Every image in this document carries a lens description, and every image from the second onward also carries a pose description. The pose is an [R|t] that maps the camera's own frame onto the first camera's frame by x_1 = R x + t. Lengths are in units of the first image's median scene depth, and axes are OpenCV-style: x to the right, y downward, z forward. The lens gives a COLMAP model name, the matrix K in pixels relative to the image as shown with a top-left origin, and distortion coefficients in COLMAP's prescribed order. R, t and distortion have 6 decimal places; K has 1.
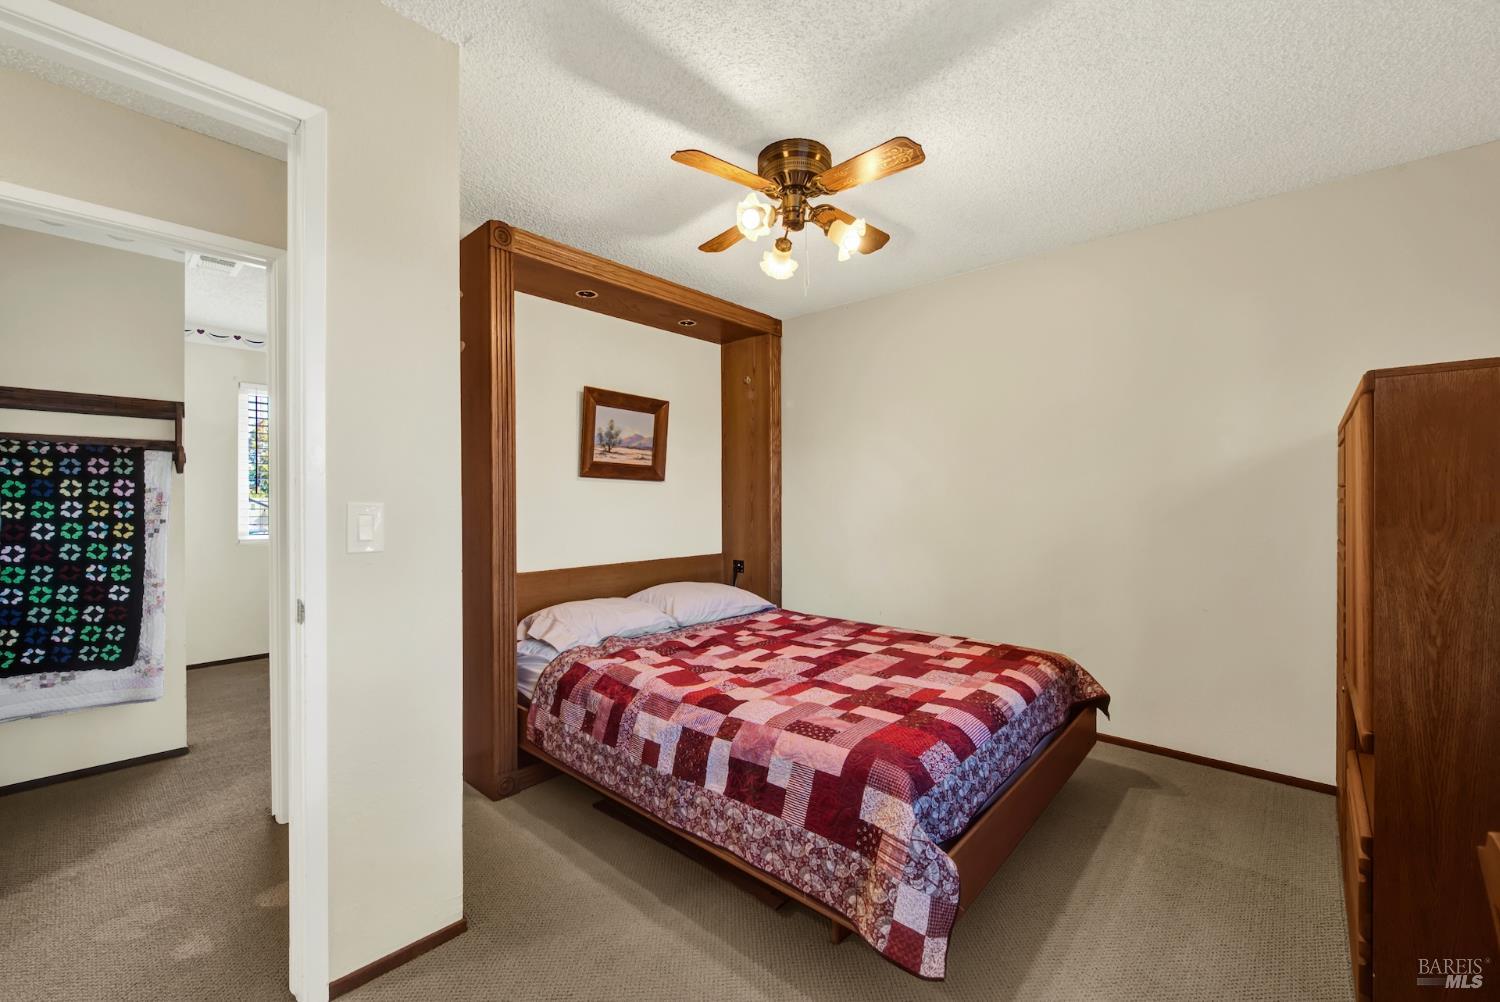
lens RADIAL K [[604.2, 0, 746.4], [0, 604.2, 492.5], [0, 0, 1]] dist [-0.000676, -0.001076]
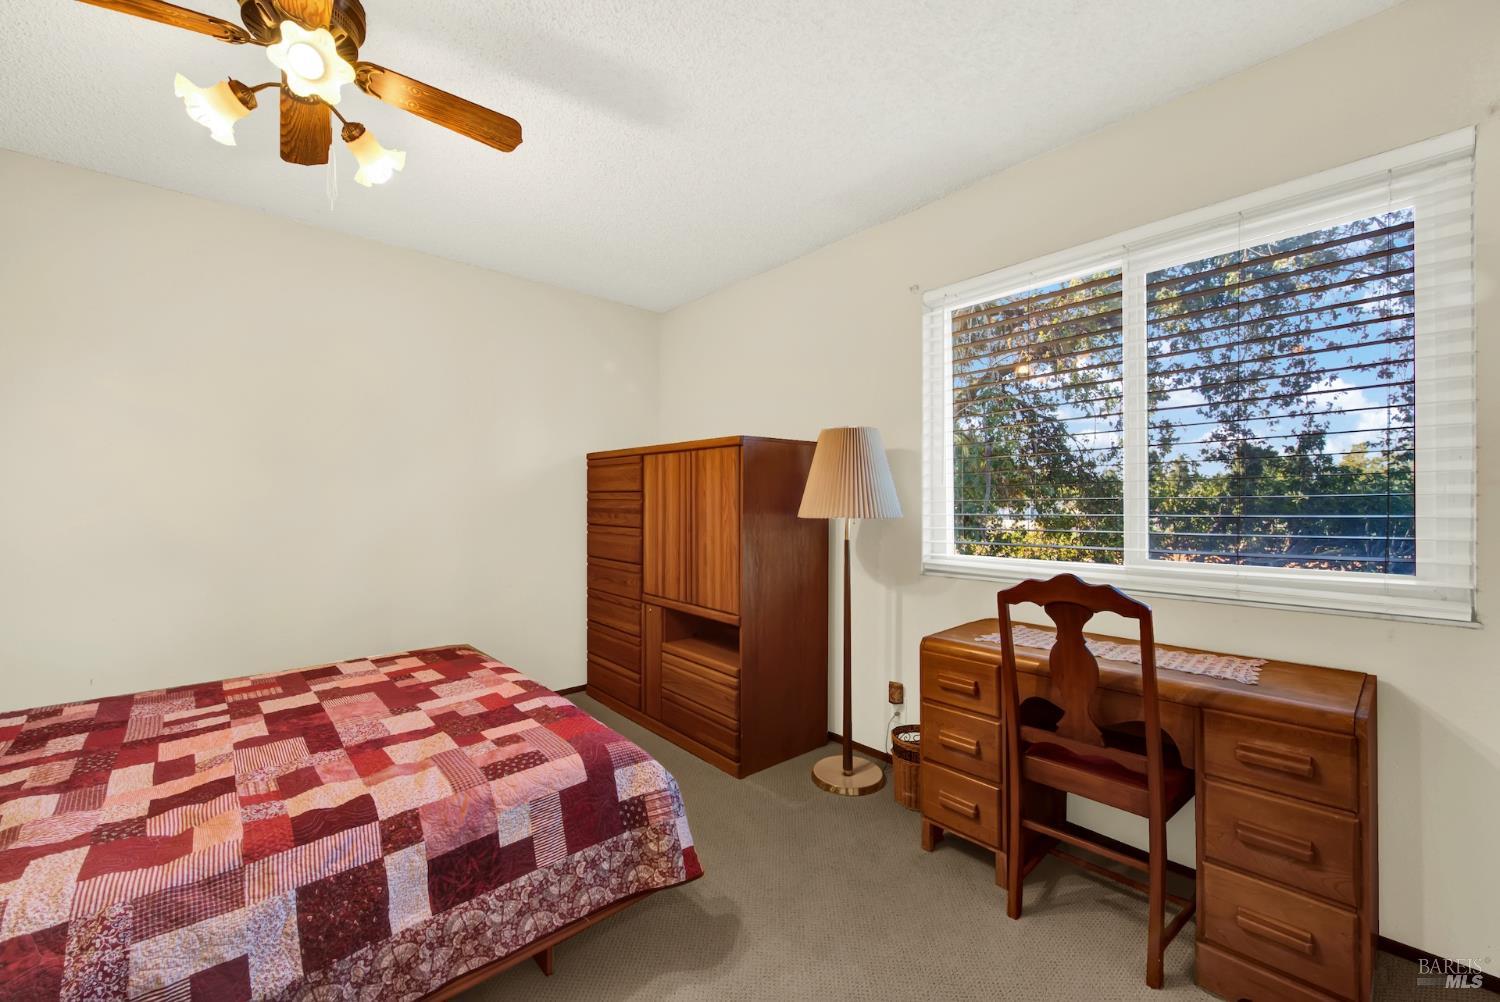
lens RADIAL K [[604.2, 0, 746.4], [0, 604.2, 492.5], [0, 0, 1]] dist [-0.000676, -0.001076]
pose [[0.113436, 0.010415, 0.993491, -0.676654], [-0.008874, 0.999916, -0.009469, 0.006792], [-0.993506, -0.007742, 0.113519, 0.535656]]
